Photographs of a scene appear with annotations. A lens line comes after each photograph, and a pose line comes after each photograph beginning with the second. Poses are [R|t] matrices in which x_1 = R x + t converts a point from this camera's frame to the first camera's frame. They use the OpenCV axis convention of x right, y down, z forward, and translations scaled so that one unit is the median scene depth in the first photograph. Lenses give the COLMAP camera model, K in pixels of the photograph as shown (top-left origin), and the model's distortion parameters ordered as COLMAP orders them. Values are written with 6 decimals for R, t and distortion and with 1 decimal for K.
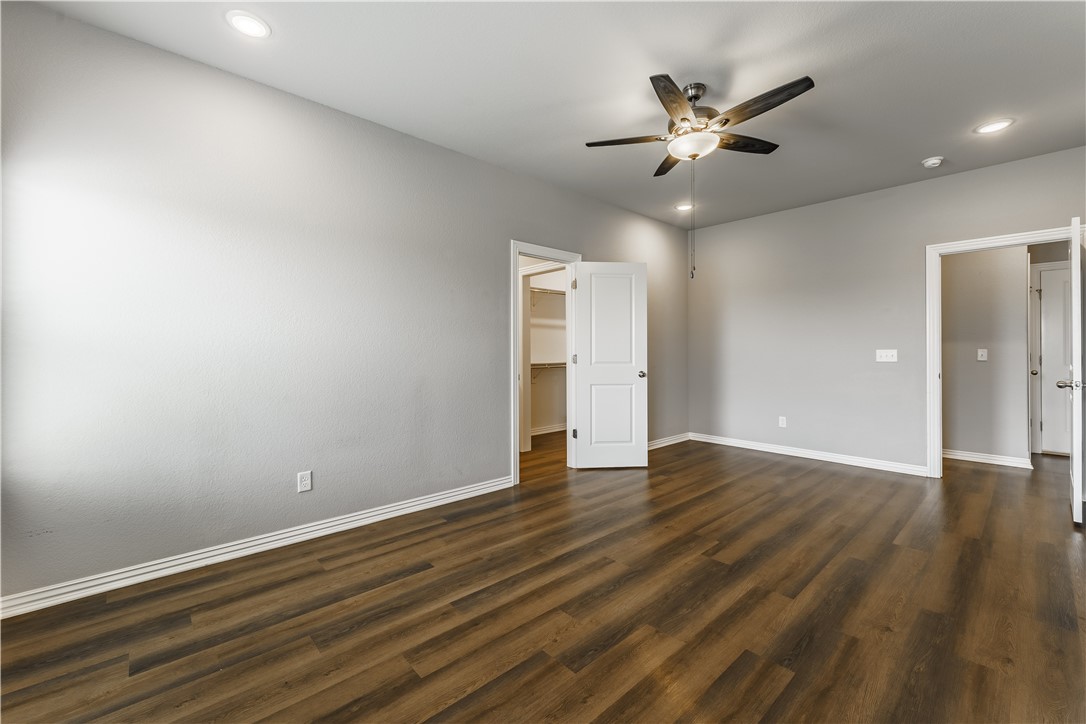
lens RADIAL K [[435.2, 0, 543.0], [0, 435.2, 362.0], [0, 0, 1]] dist [0.001241, 0.000104]
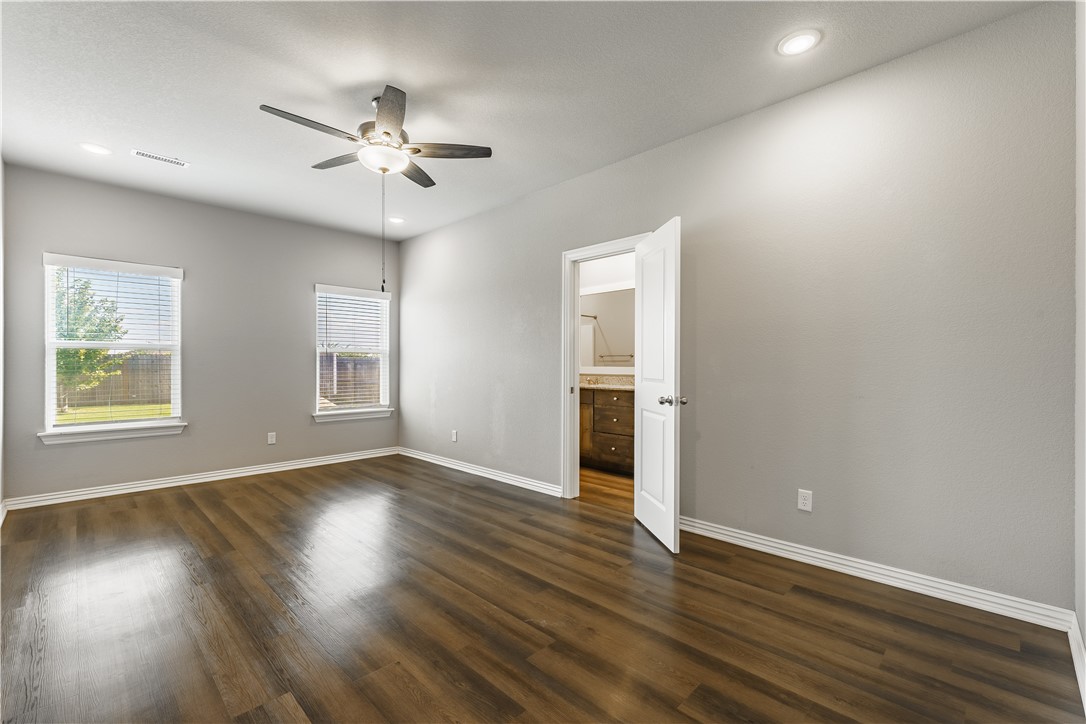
lens RADIAL K [[460.9, 0, 538.9], [0, 460.9, 367.6], [0, 0, 1]] dist [0.000534, -0.000148]
pose [[0.060897, 0.008307, -0.998110, 1.019175], [-0.016778, 0.999833, 0.007297, -0.020514], [0.998003, 0.016301, 0.061026, 0.914086]]
